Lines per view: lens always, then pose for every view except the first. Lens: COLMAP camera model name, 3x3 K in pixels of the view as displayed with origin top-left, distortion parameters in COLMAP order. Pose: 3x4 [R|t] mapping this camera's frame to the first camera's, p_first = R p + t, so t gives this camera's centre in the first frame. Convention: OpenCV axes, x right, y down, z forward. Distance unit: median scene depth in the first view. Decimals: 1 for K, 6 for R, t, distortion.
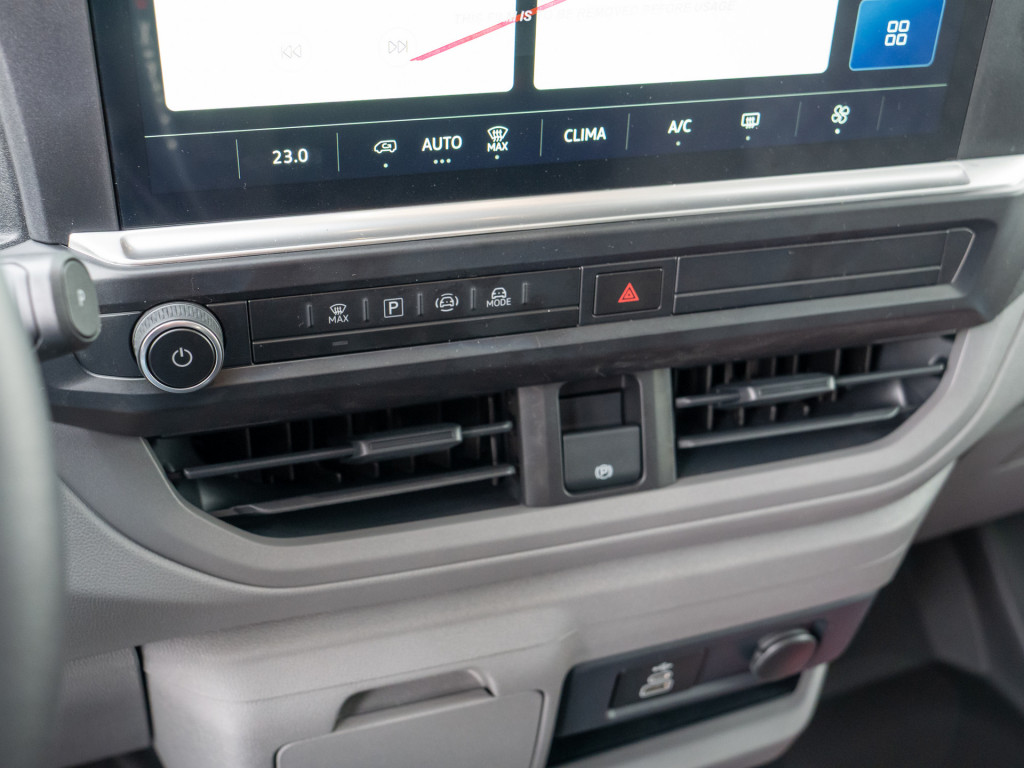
lens RADIAL K [[1171.7, 0, 512.0], [0, 1171.7, 384.0], [0, 0, 1]] dist [0.008074, -0.020299]
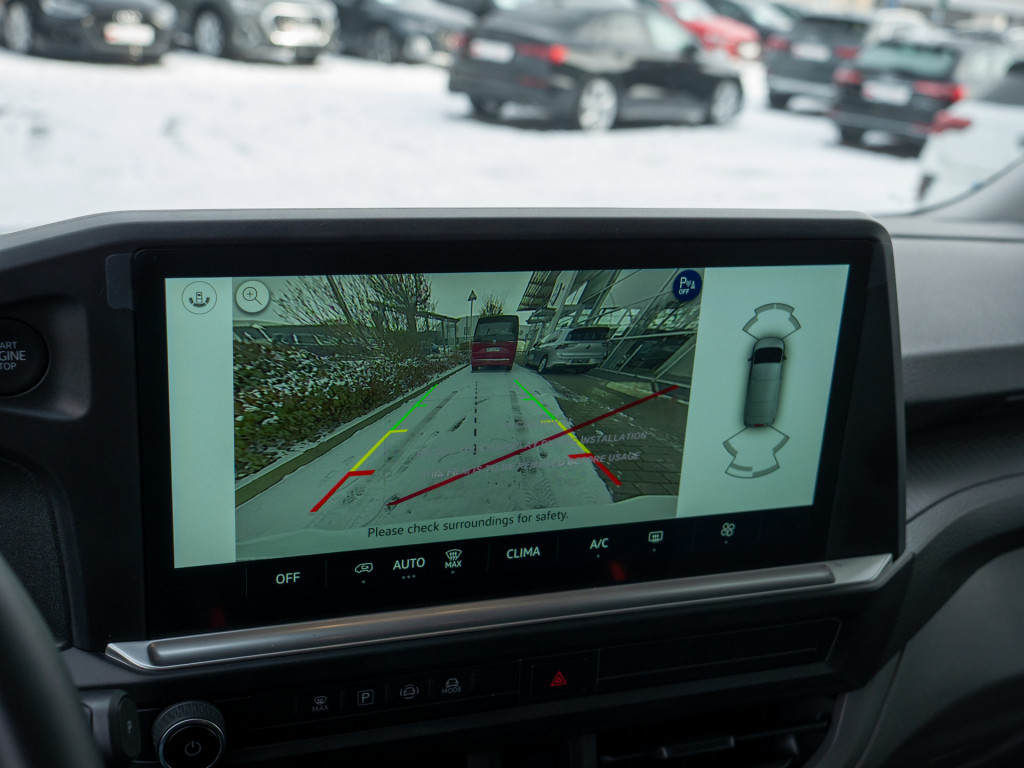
lens RADIAL K [[1171.7, 0, 512.0], [0, 1171.7, 384.0], [0, 0, 1]] dist [0.008074, -0.020299]
pose [[0.999023, 0.017206, 0.040707, -0.003882], [-0.008846, 0.980314, -0.197244, -0.142244], [-0.043299, 0.196692, 0.979509, -0.262036]]
